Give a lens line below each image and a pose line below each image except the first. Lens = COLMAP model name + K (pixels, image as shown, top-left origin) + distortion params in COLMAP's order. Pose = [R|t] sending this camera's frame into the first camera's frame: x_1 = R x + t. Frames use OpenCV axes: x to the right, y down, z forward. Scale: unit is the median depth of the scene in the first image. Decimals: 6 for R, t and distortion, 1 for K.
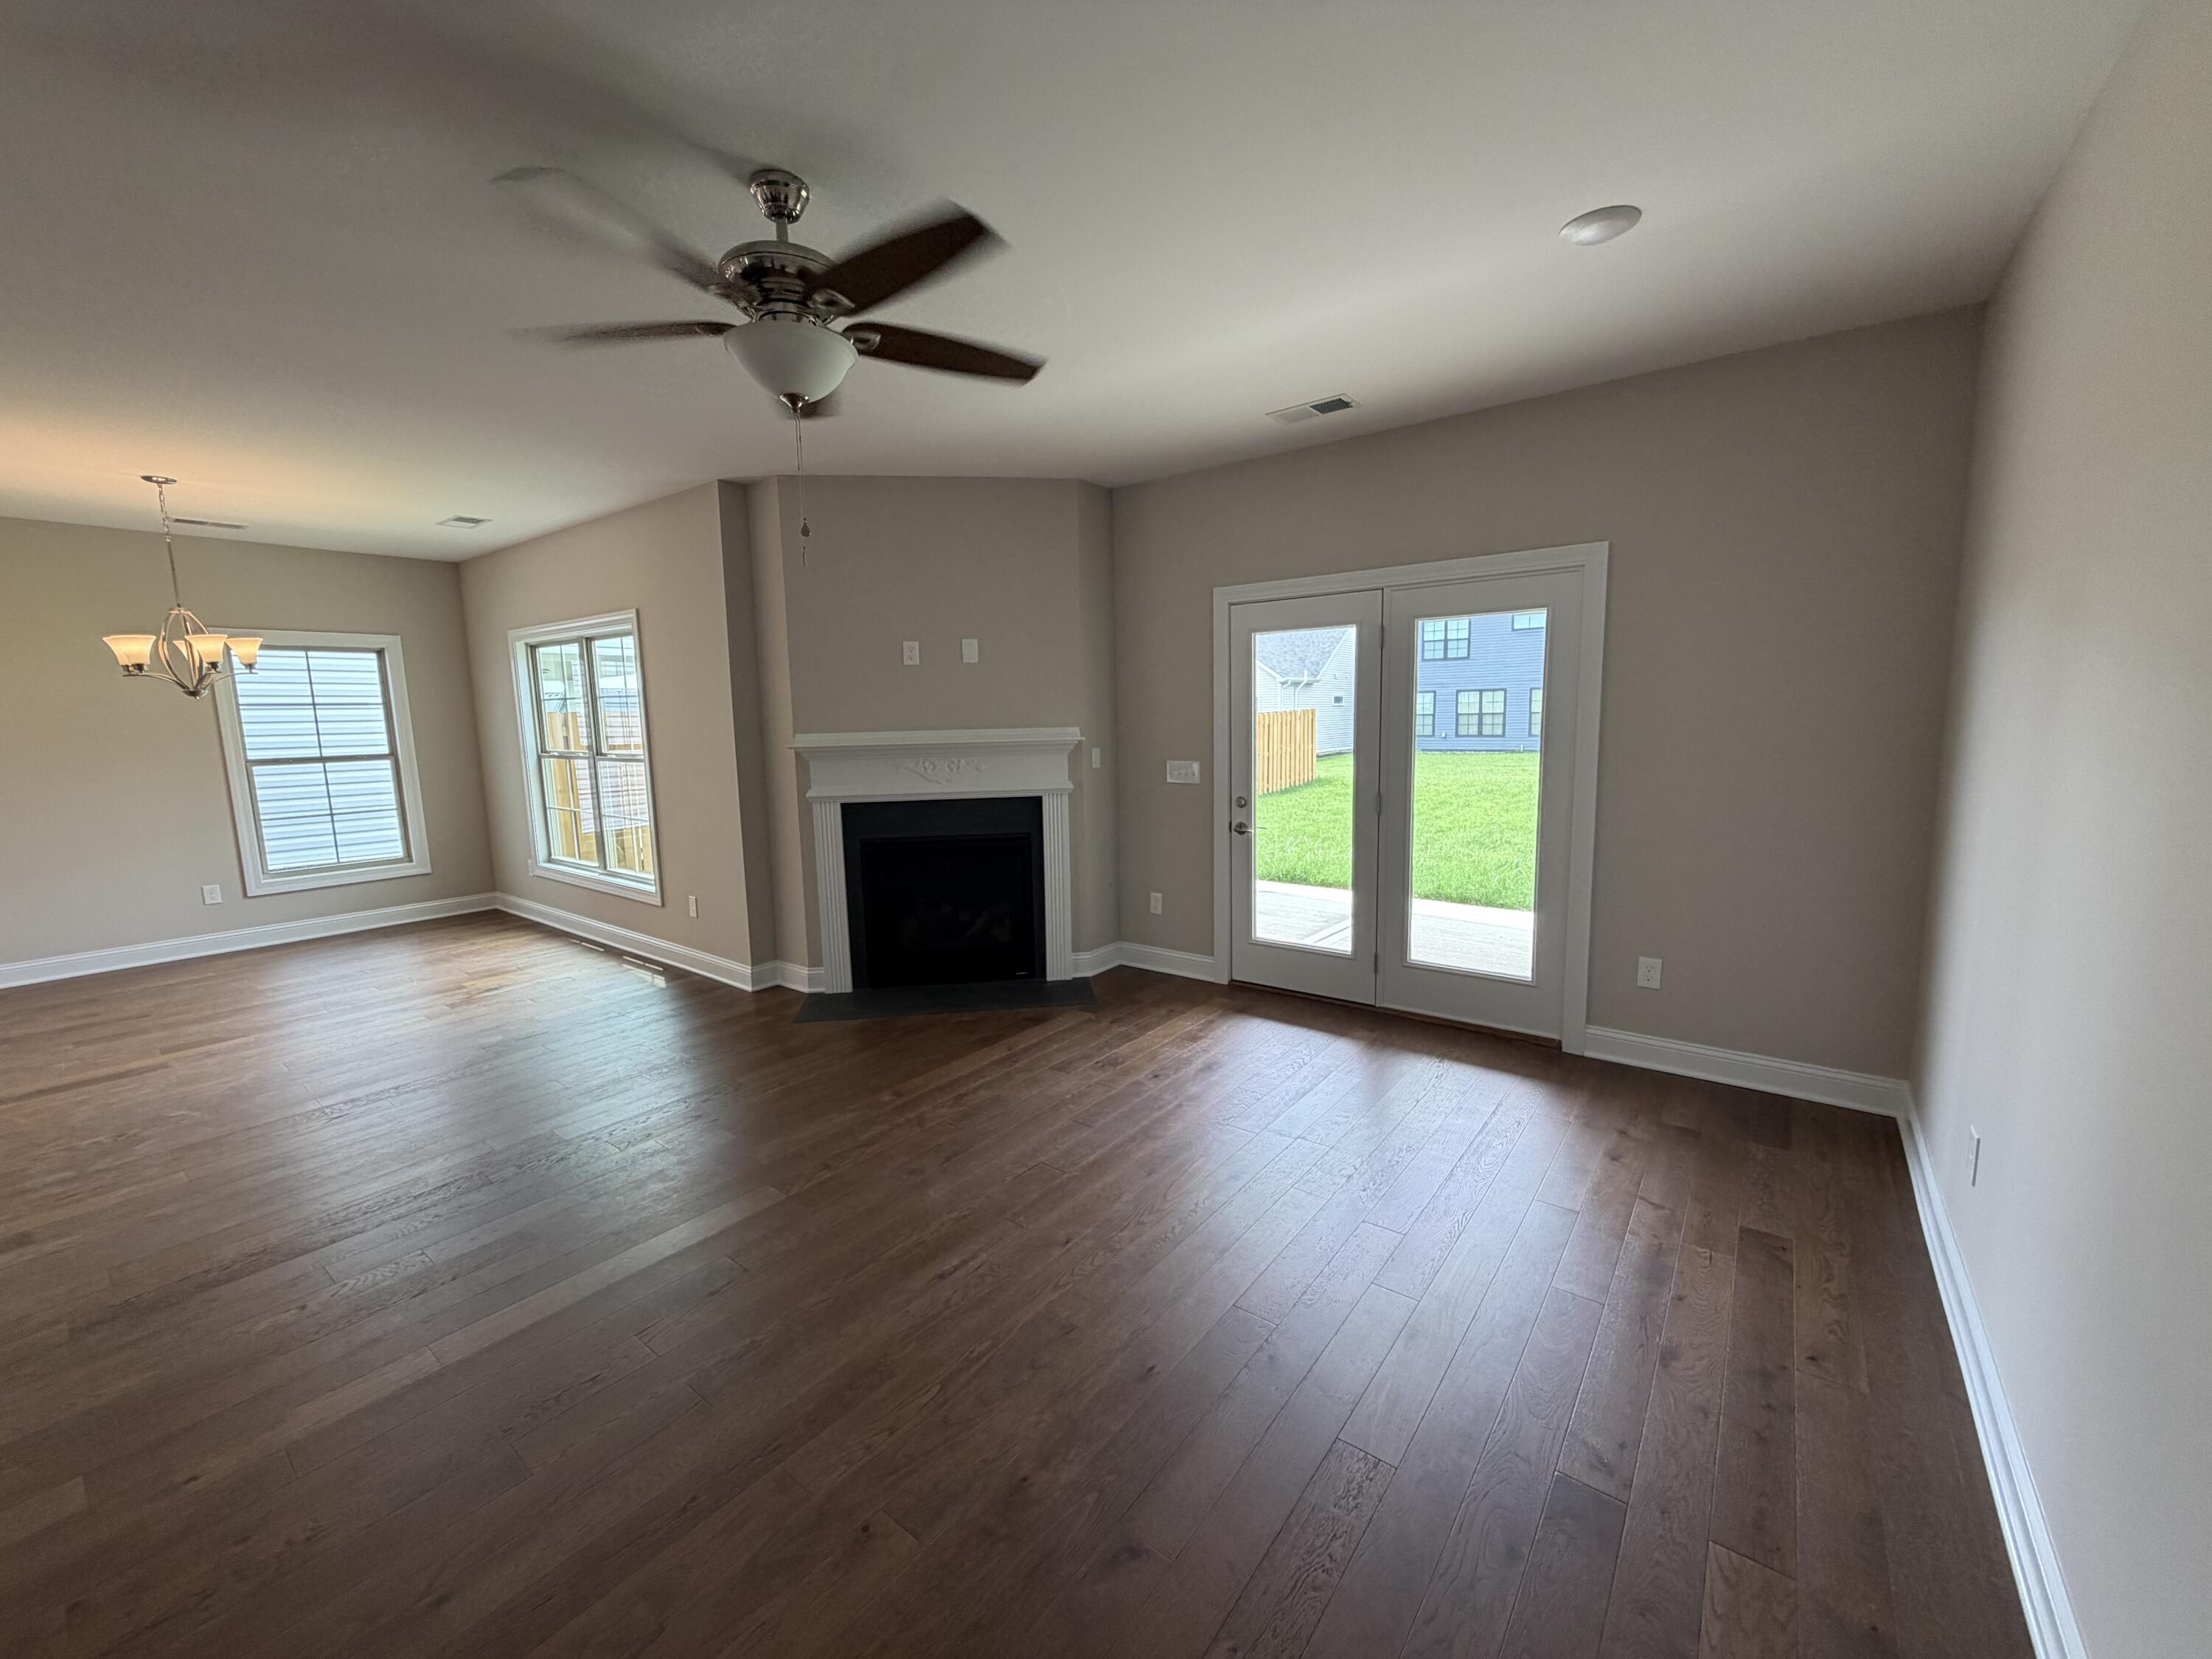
lens RADIAL K [[880.3, 0, 1094.7], [0, 880.3, 832.5], [0, 0, 1]] dist [0.003346, 0.000171]
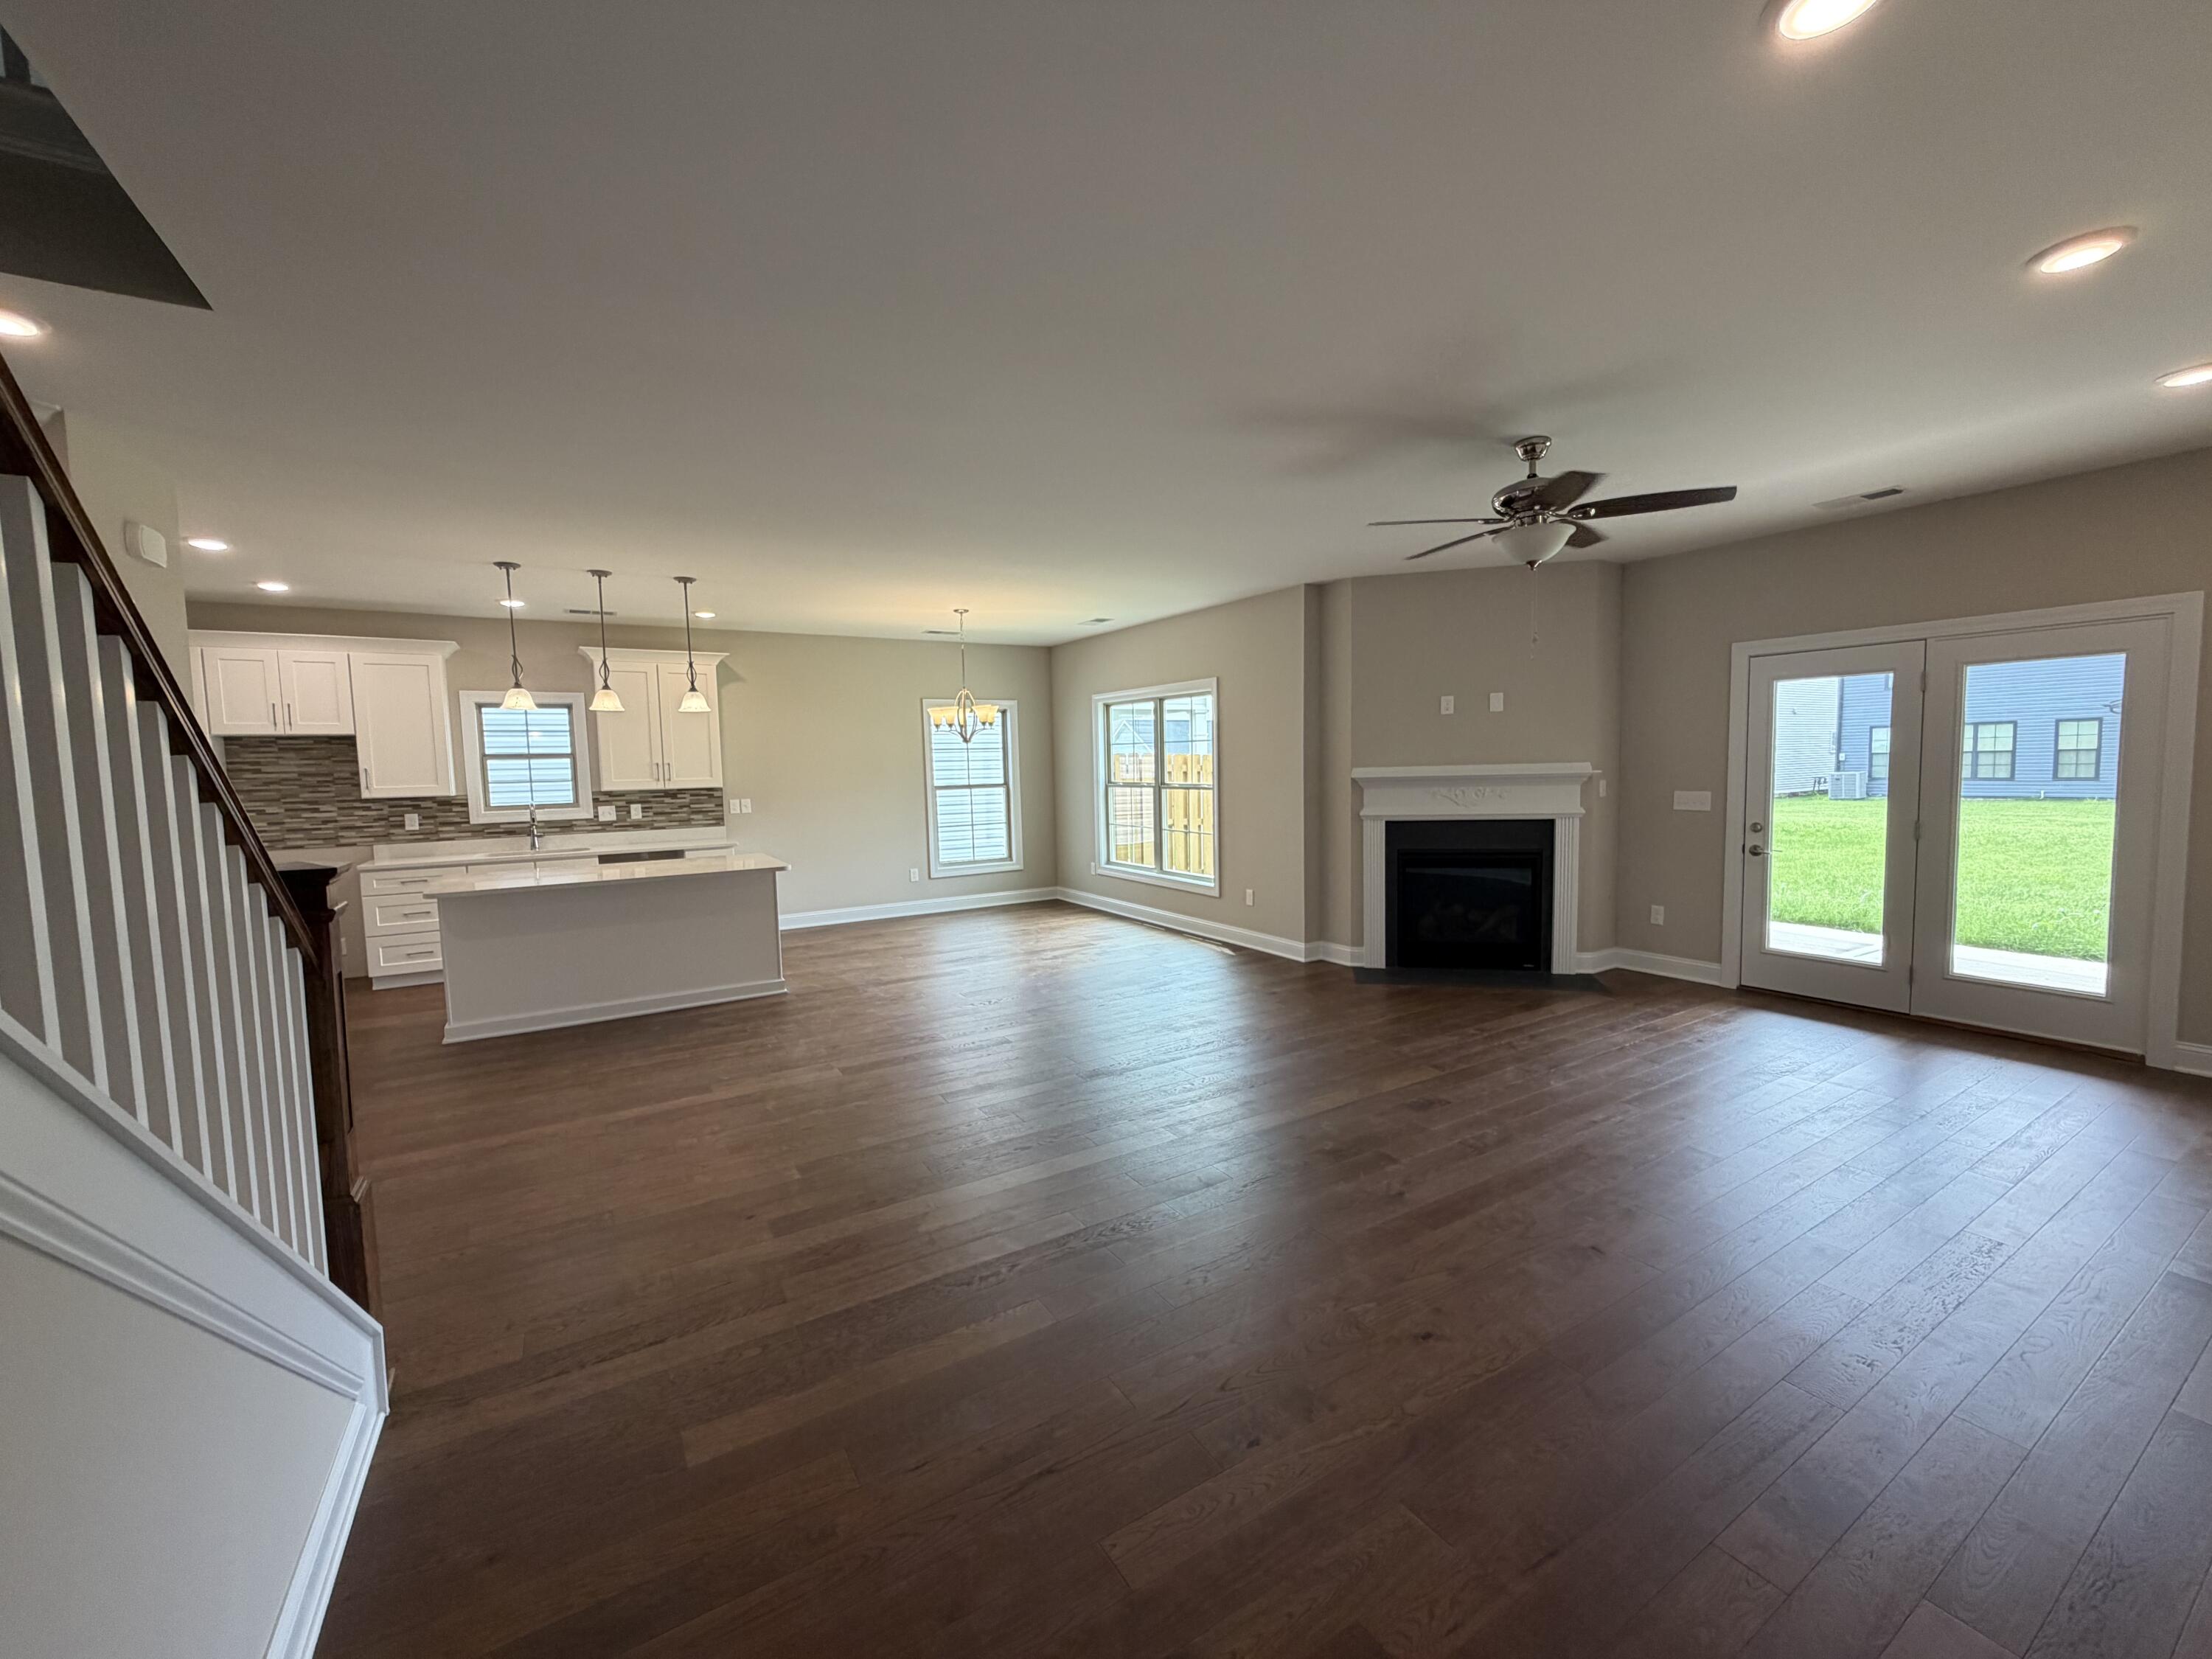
lens RADIAL K [[880.3, 0, 1099.5], [0, 880.3, 830.6], [0, 0, 1]] dist [0.003346, 0.000171]
pose [[0.934815, 0.026464, -0.354148, -0.221777], [-0.043769, 0.998202, -0.040944, 0.052963], [0.352427, 0.053776, 0.934293, -0.363360]]
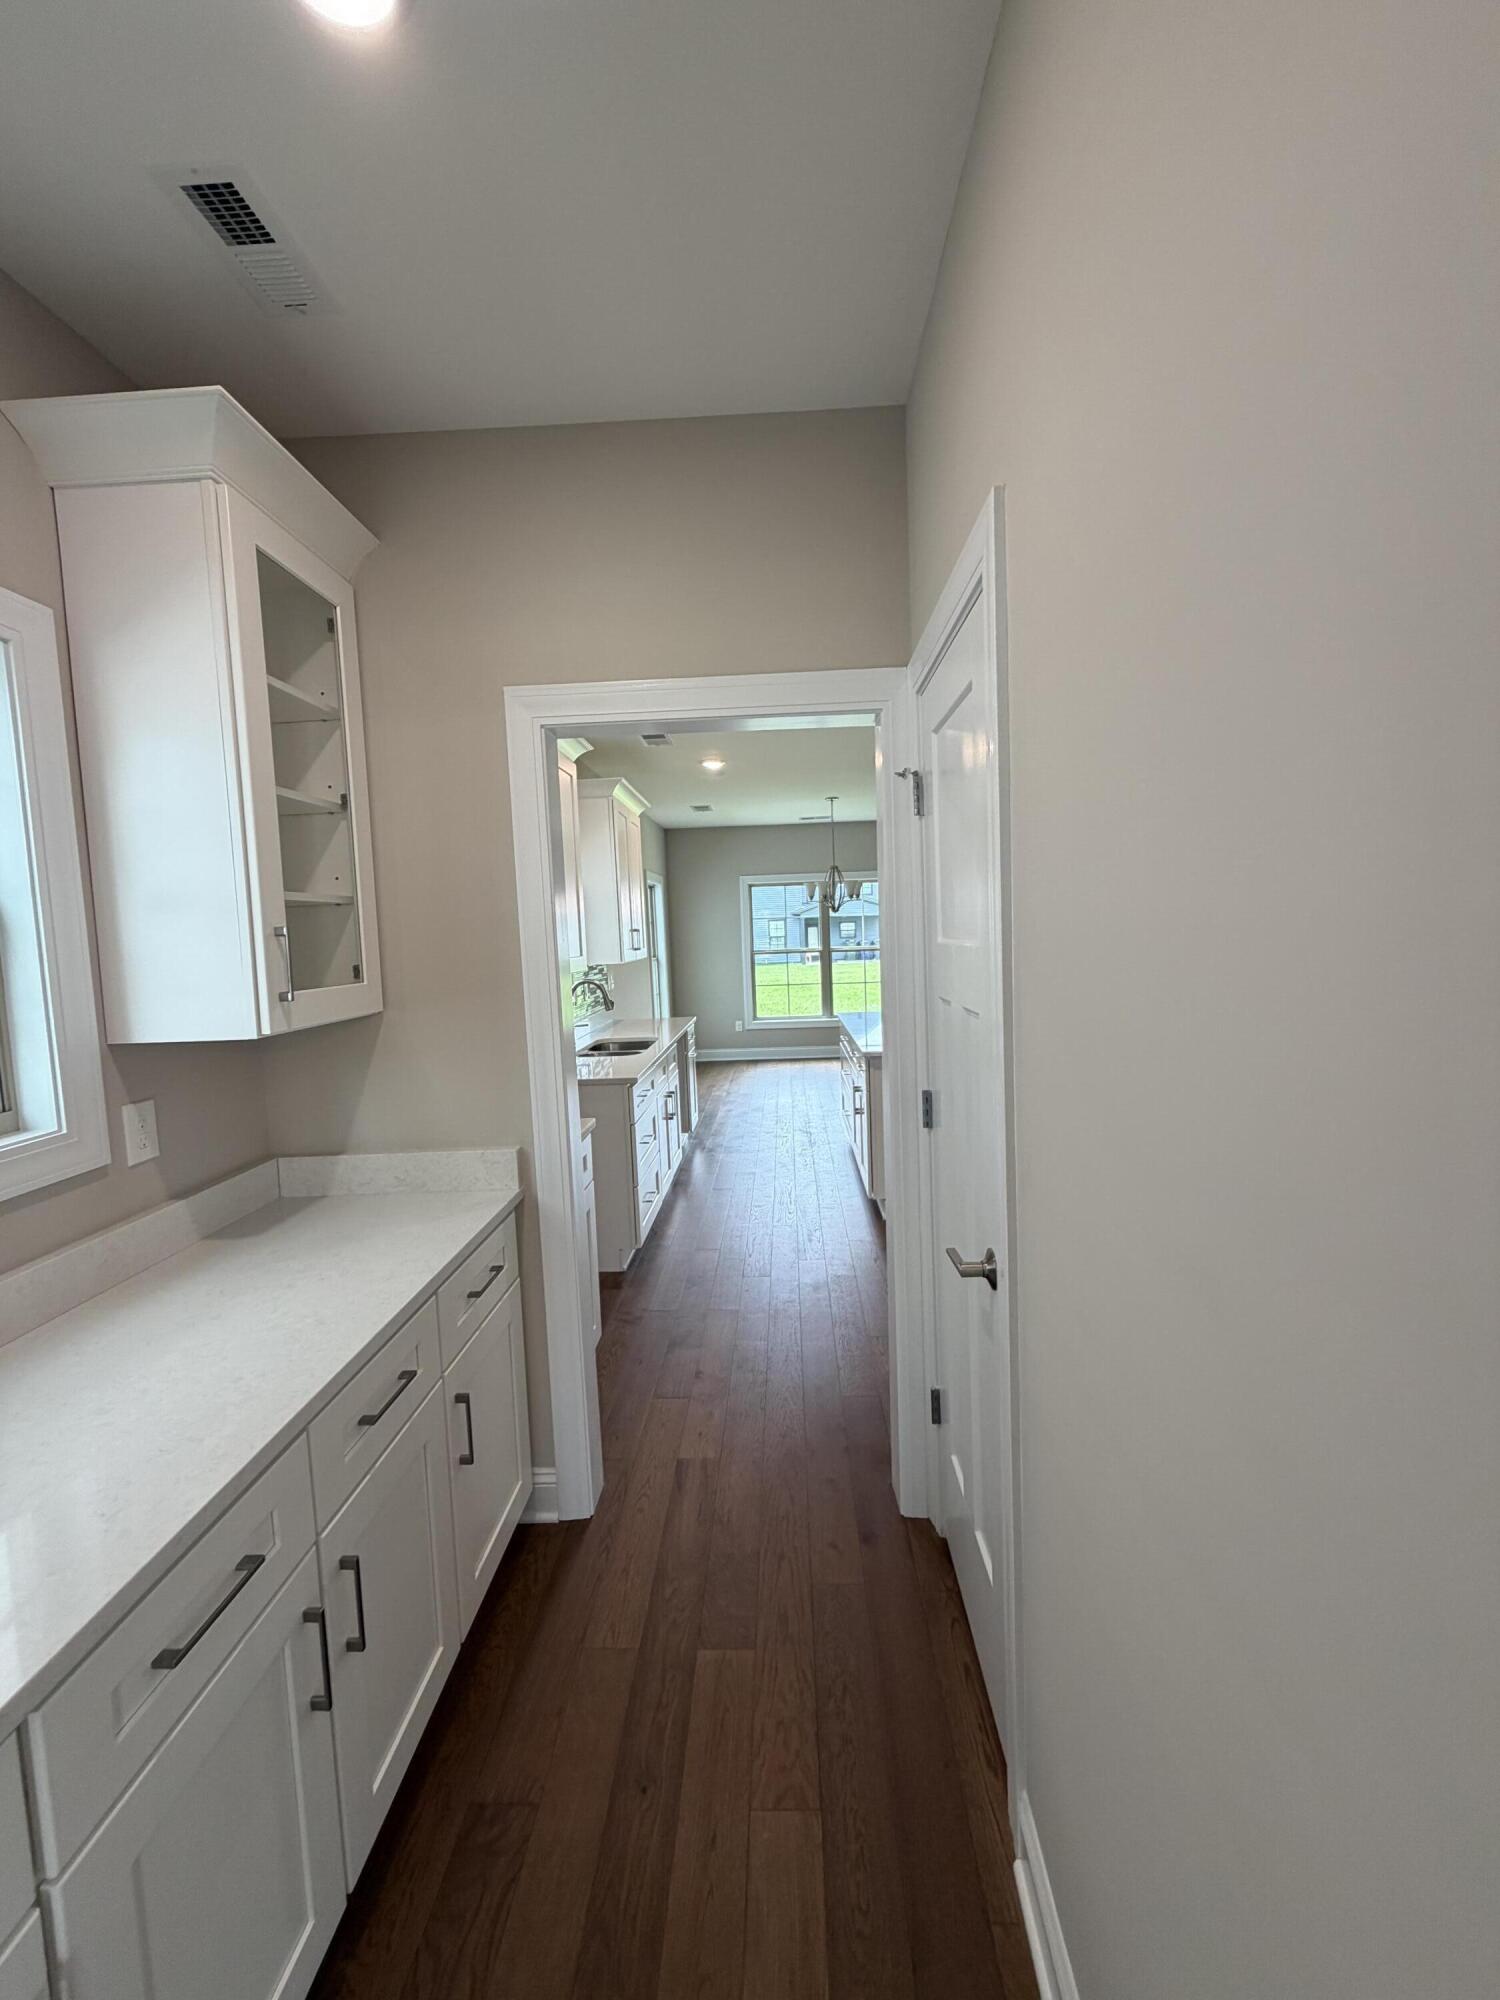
lens RADIAL K [[796.0, 0, 752.7], [0, 796.0, 997.5], [0, 0, 1]] dist [0.003346, 0.000171]
pose [[0.809915, -0.056518, 0.583818, -2.048379], [0.100185, 0.994050, -0.042753, 0.076175], [-0.577928, 0.093116, 0.810758, -0.238234]]
